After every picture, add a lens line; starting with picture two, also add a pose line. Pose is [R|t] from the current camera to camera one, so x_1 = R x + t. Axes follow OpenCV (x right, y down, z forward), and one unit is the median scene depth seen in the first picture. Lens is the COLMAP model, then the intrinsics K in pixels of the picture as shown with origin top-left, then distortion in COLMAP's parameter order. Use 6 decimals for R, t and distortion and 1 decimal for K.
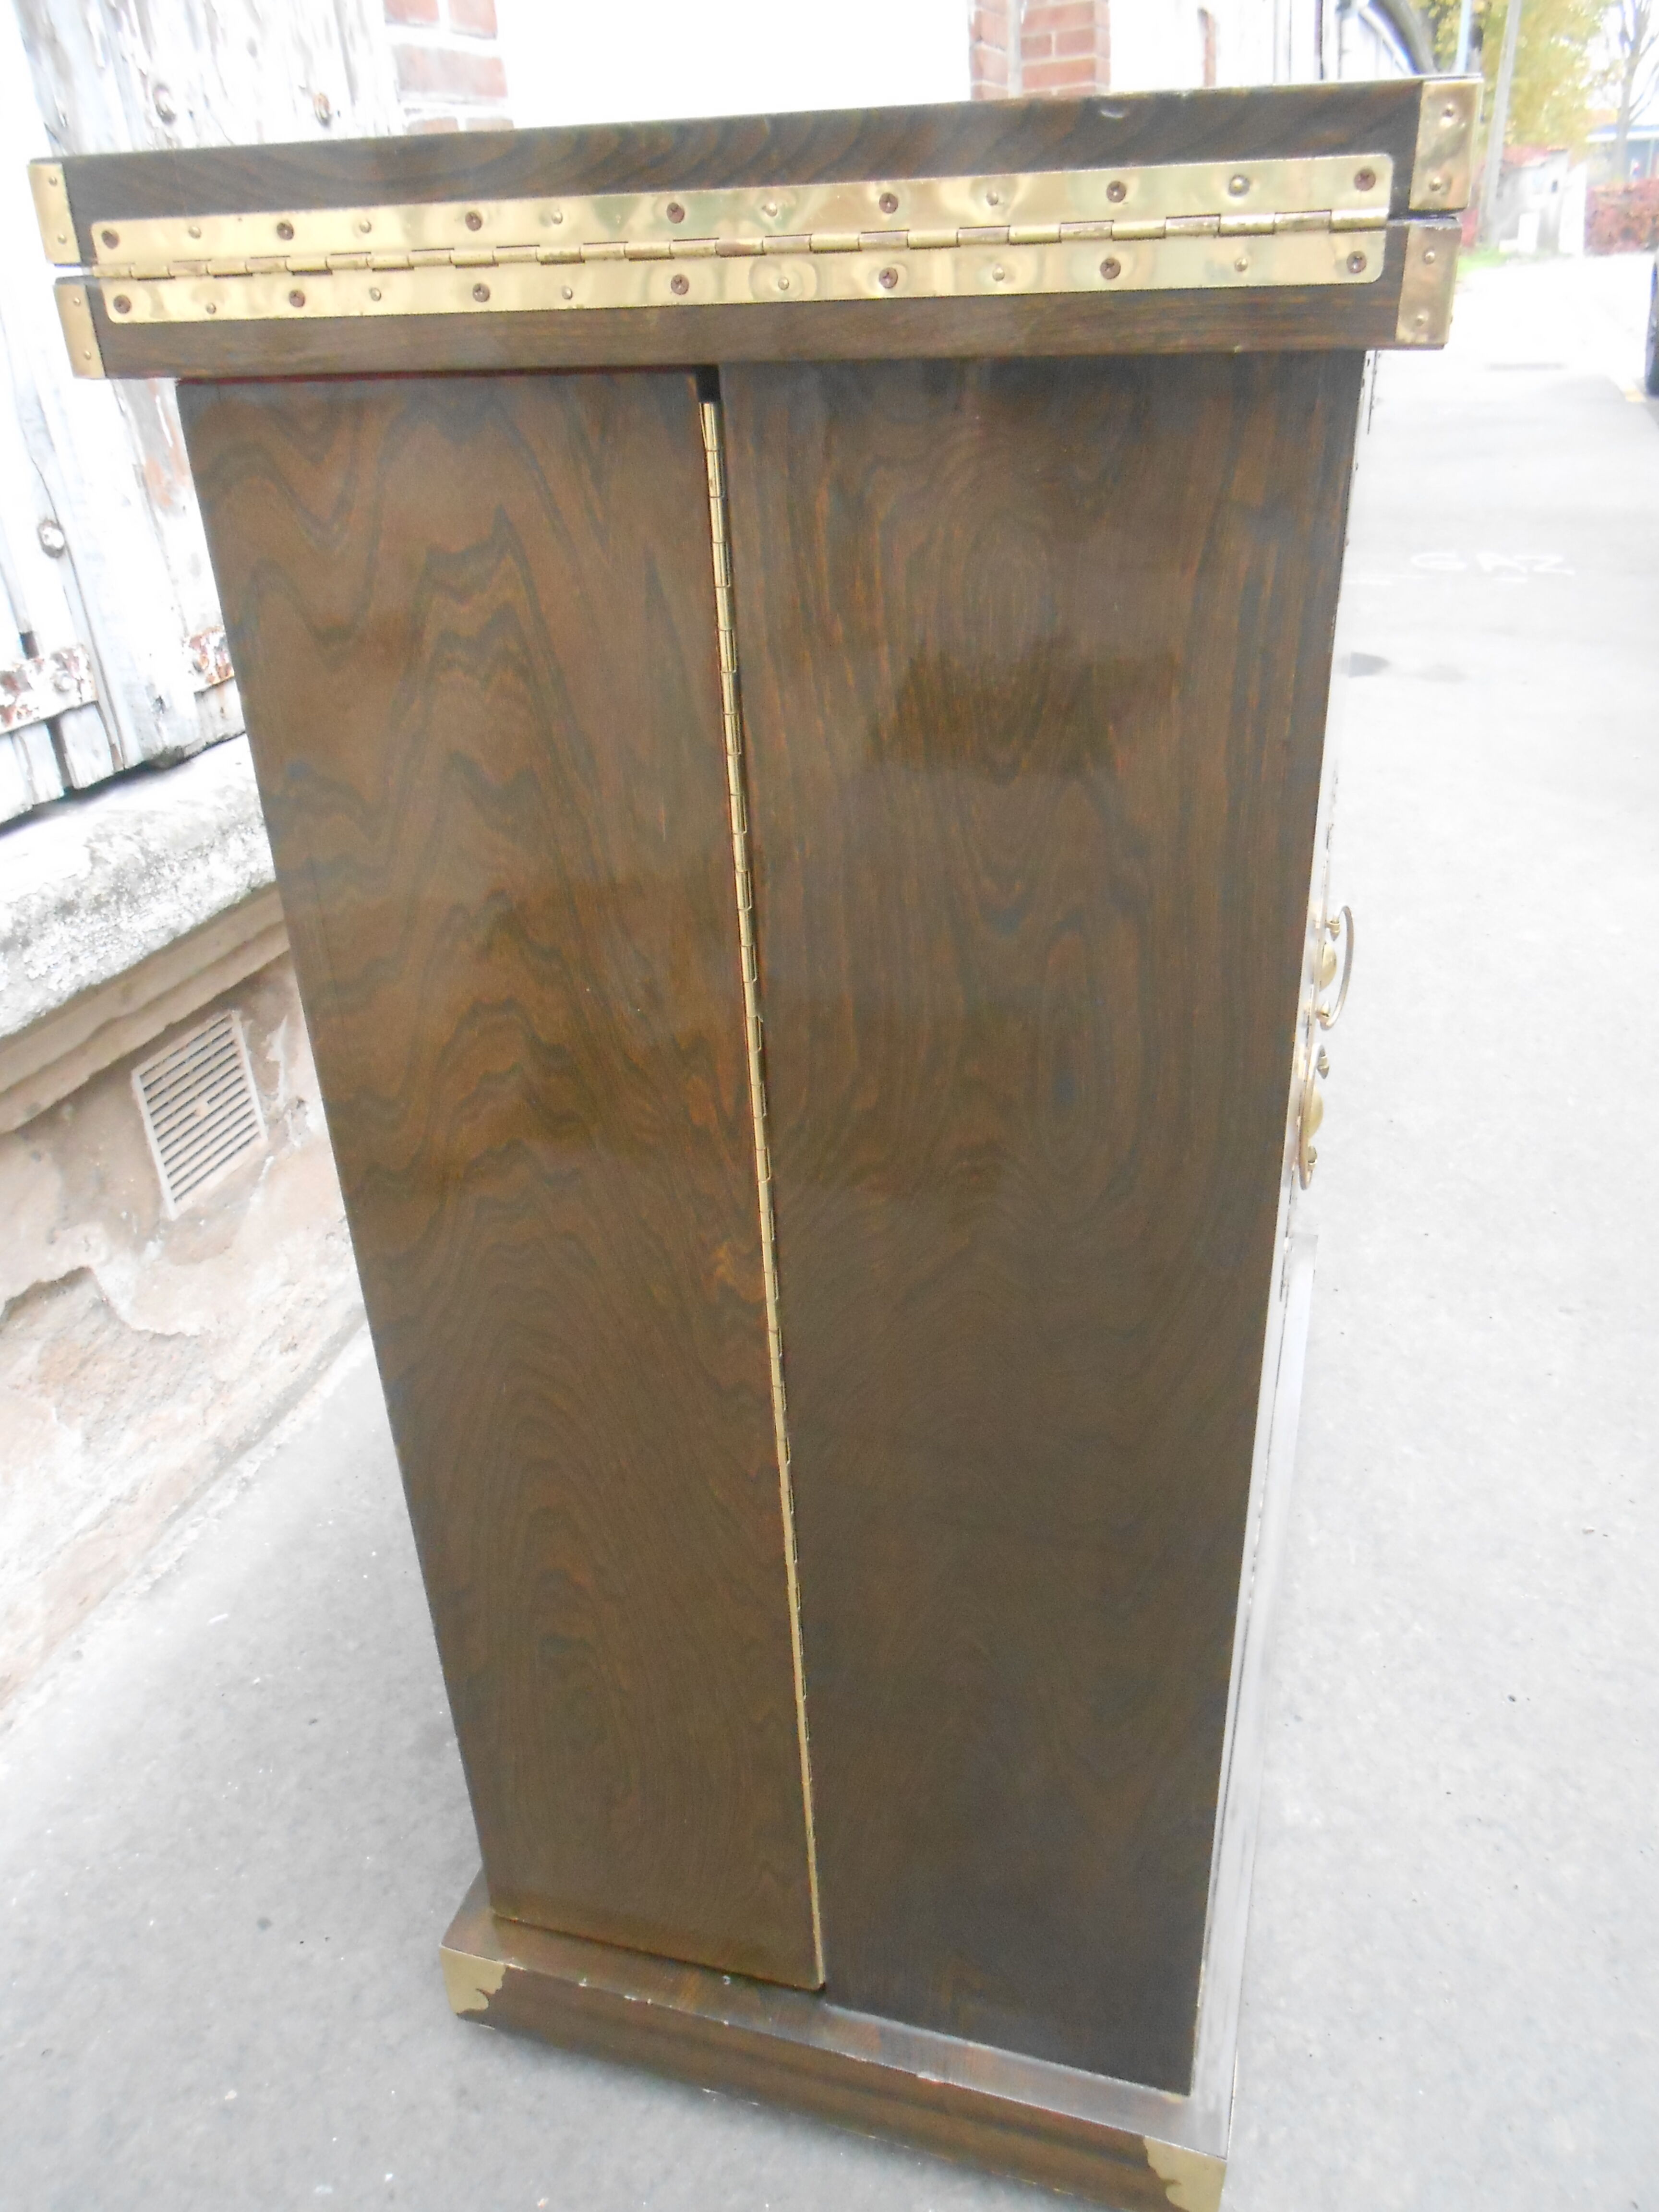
lens RADIAL K [[1685.0, 0, 821.7], [0, 1685.0, 1137.4], [0, 0, 1]] dist [-0.032411, 0.045323]
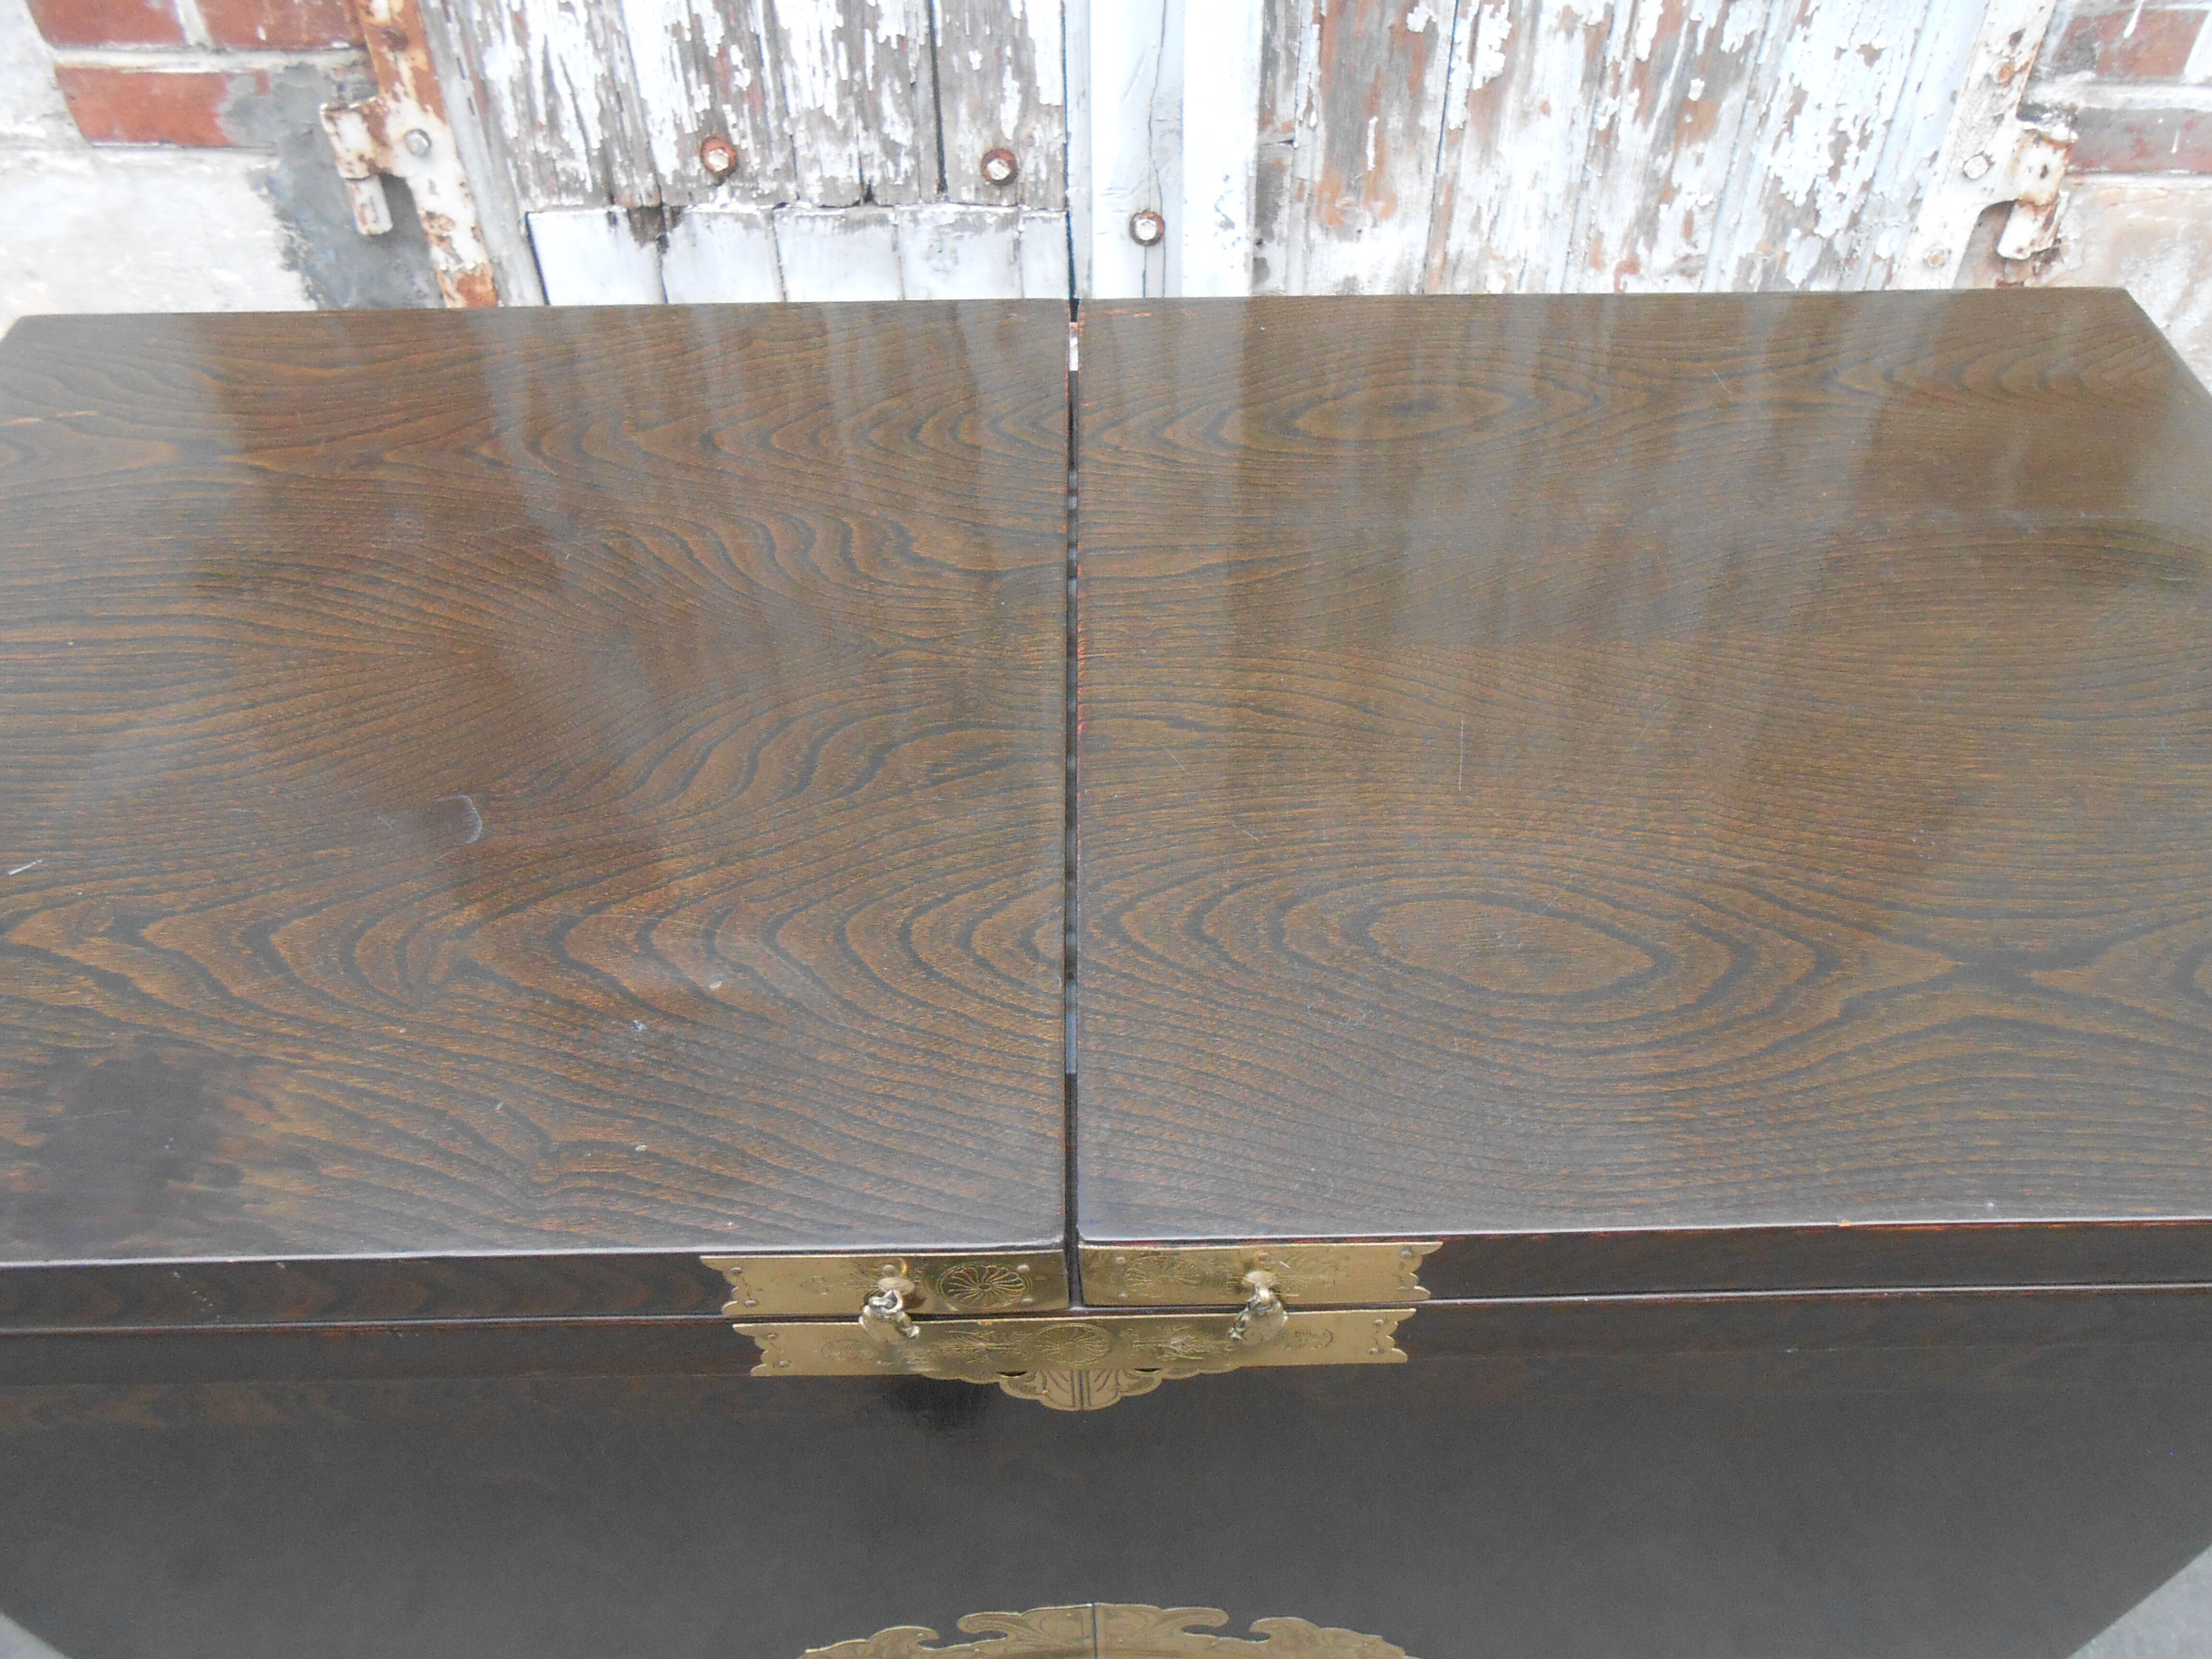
lens RADIAL K [[1685.0, 0, 1115.7], [0, 1685.0, 845.4], [0, 0, 1]] dist [-0.032411, 0.045323]
pose [[0.307970, 0.729455, -0.610779, 0.390398], [-0.469379, 0.674907, 0.569371, -0.640009], [0.827550, 0.111337, 0.550241, 0.458984]]
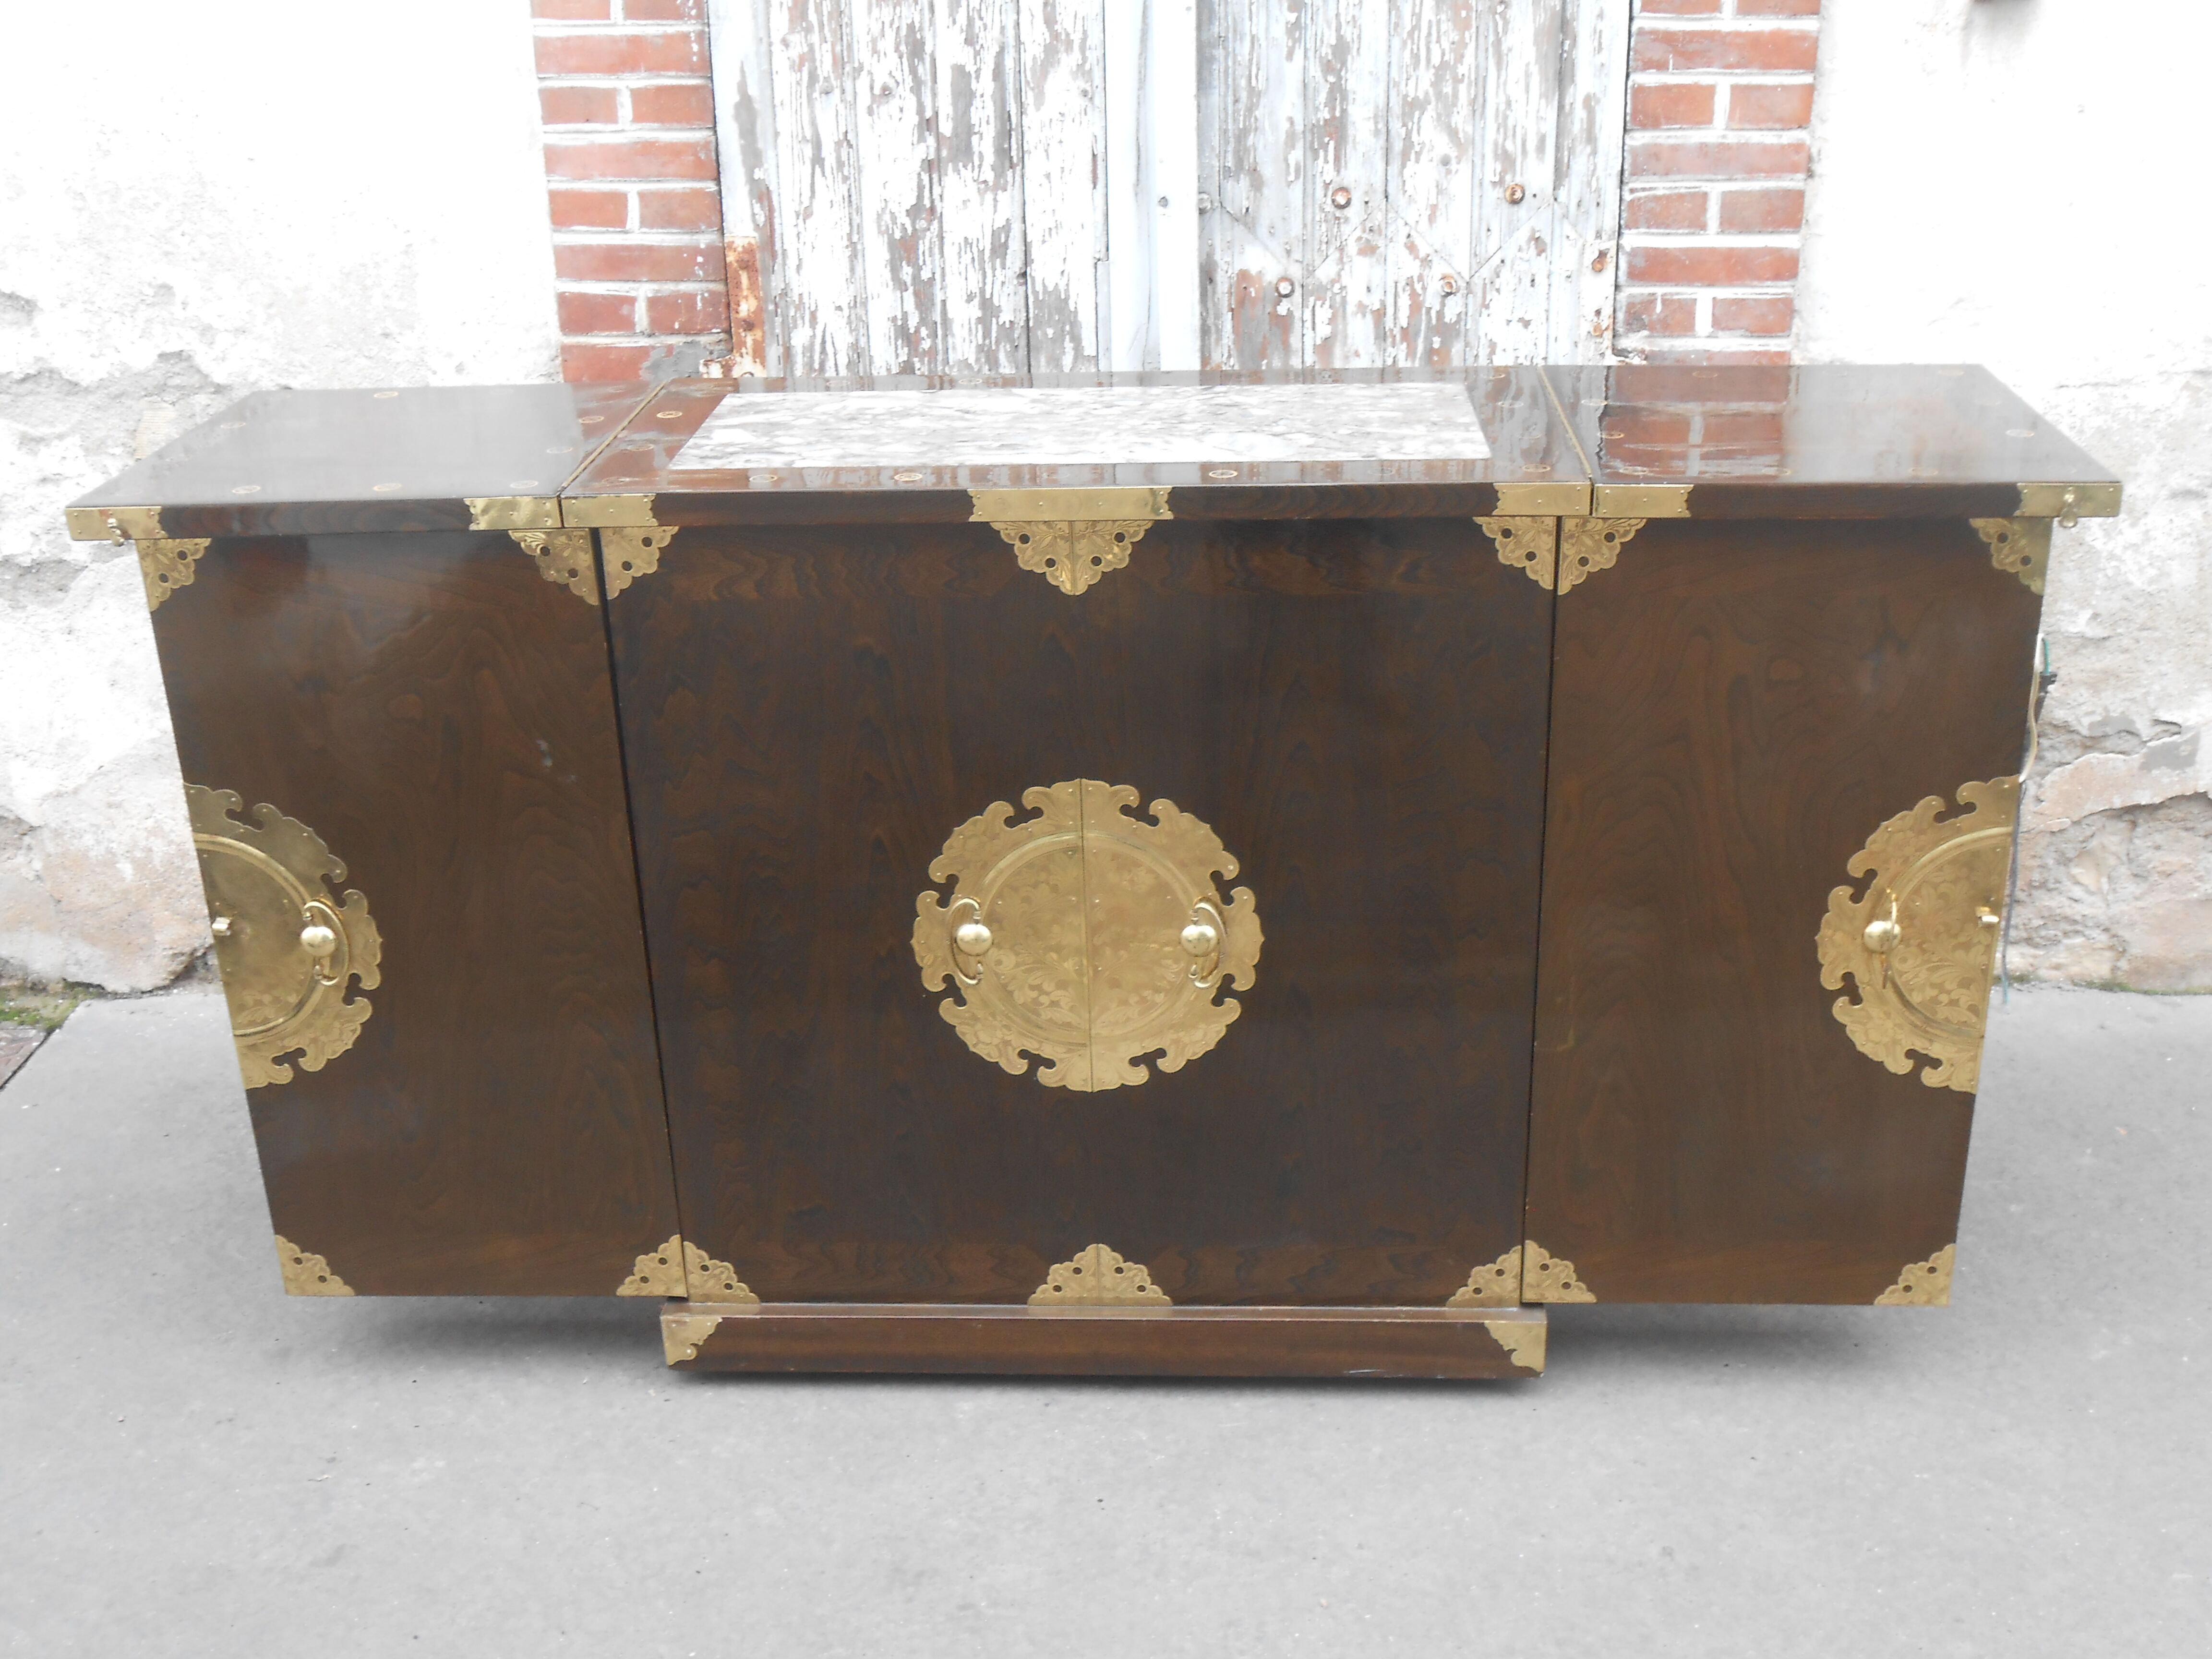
lens RADIAL K [[2401.0, 0, 1085.3], [0, 2401.0, 853.9], [0, 0, 1]] dist [-0.013570, 0.000000]
pose [[0.257217, 0.428206, -0.866302, 1.826512], [-0.455541, 0.844338, 0.282093, -0.632754], [0.852245, 0.322076, 0.412244, 0.050628]]
